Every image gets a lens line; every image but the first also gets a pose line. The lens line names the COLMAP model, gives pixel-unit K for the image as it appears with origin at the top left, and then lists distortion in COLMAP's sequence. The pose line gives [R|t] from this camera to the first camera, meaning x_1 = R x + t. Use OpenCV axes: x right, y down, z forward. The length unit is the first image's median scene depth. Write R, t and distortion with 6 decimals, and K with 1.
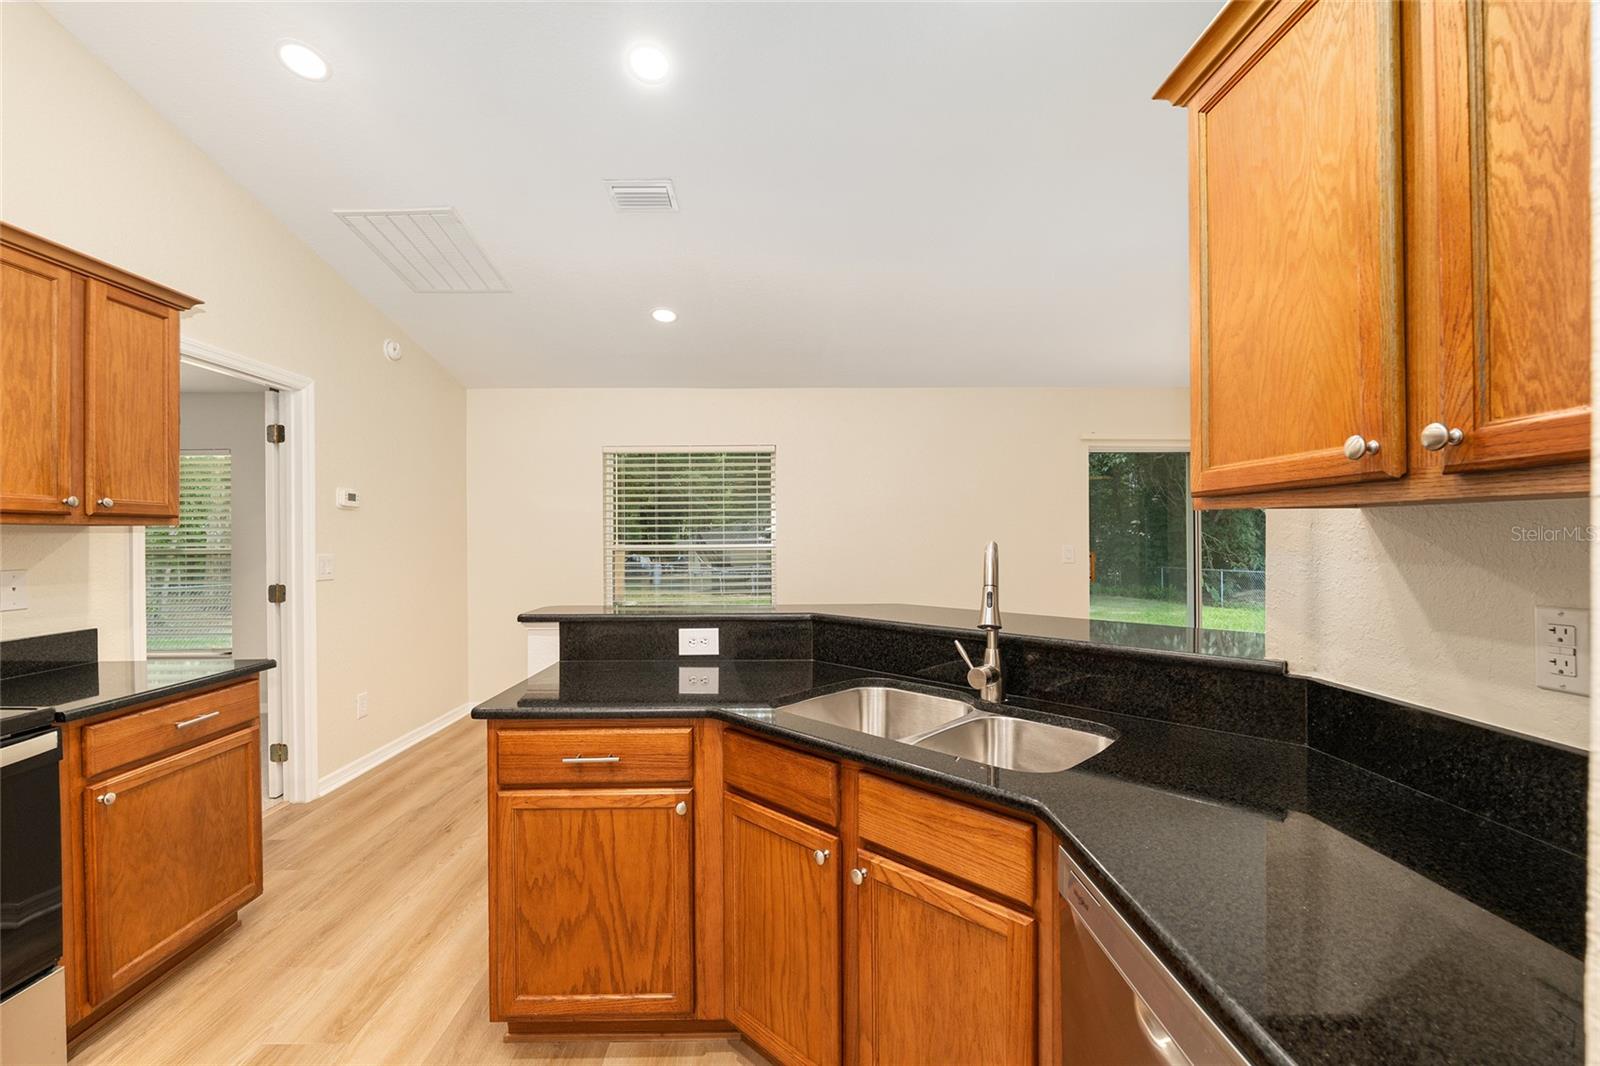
lens RADIAL K [[654.1, 0, 793.8], [0, 654.1, 534.1], [0, 0, 1]] dist [-0.010030, -0.000102]
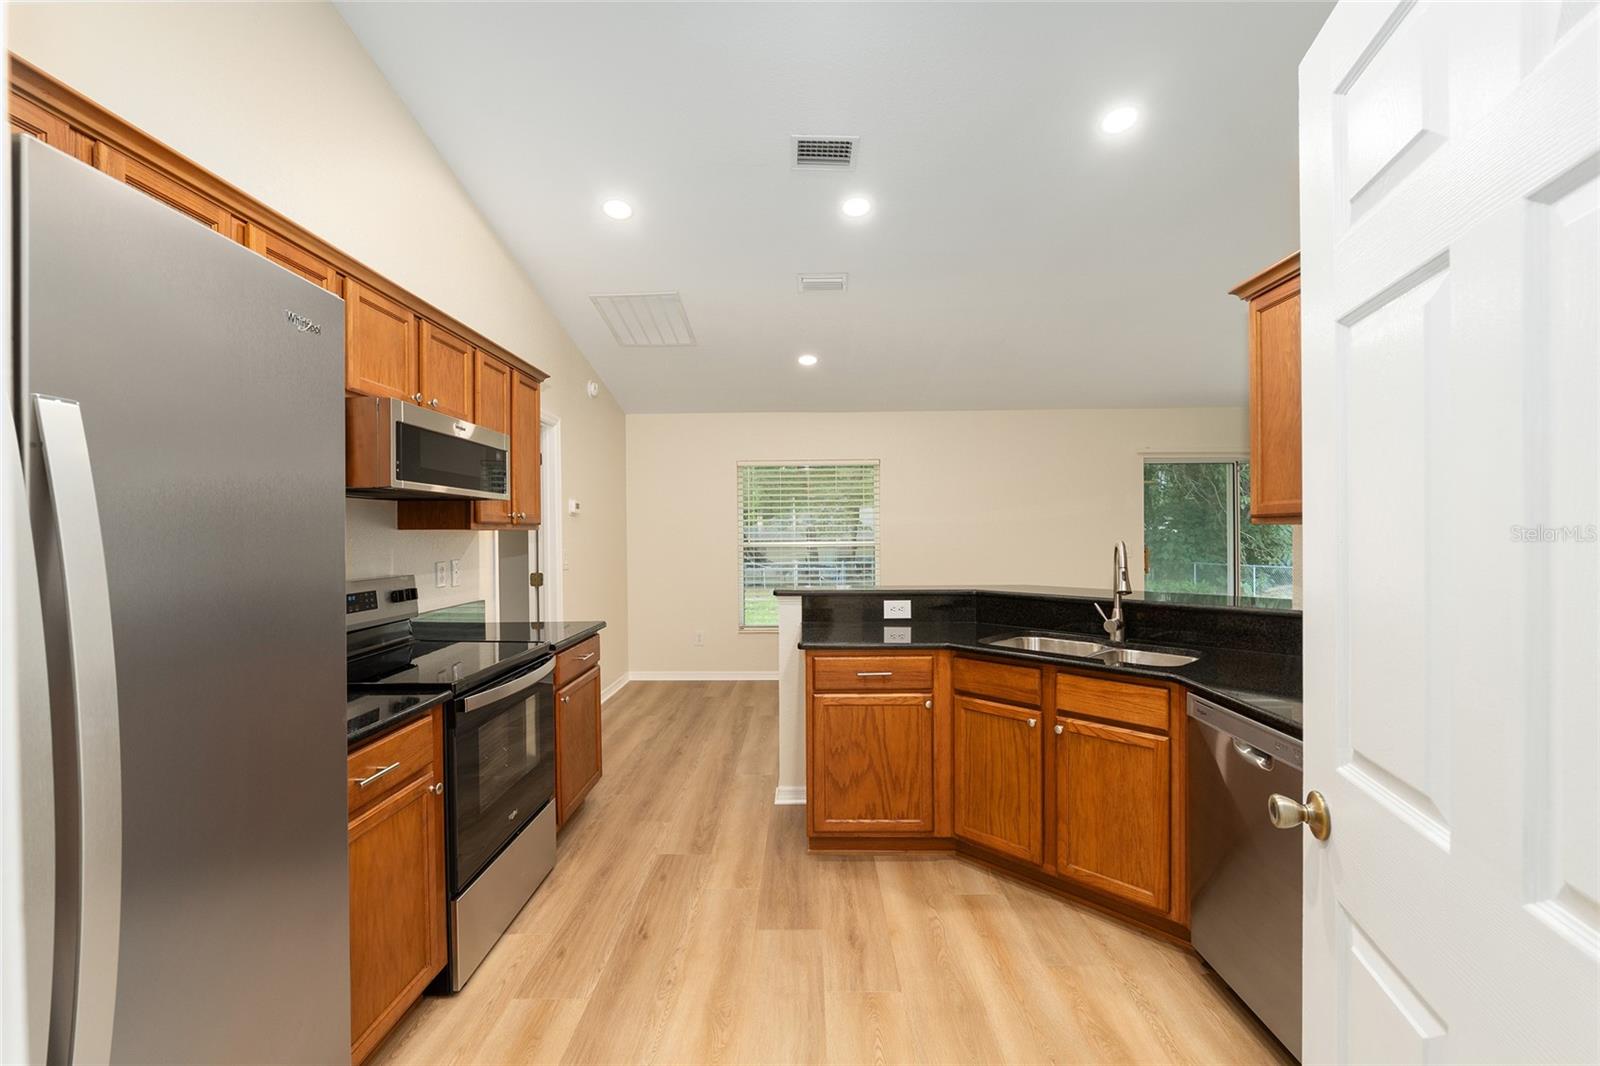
lens RADIAL K [[654.1, 0, 793.8], [0, 654.1, 534.1], [0, 0, 1]] dist [-0.010030, -0.000102]
pose [[0.999463, -0.001082, -0.032747, -0.448832], [0.001254, 0.999986, 0.005232, -0.015465], [0.032741, -0.005270, 0.999450, -0.636099]]
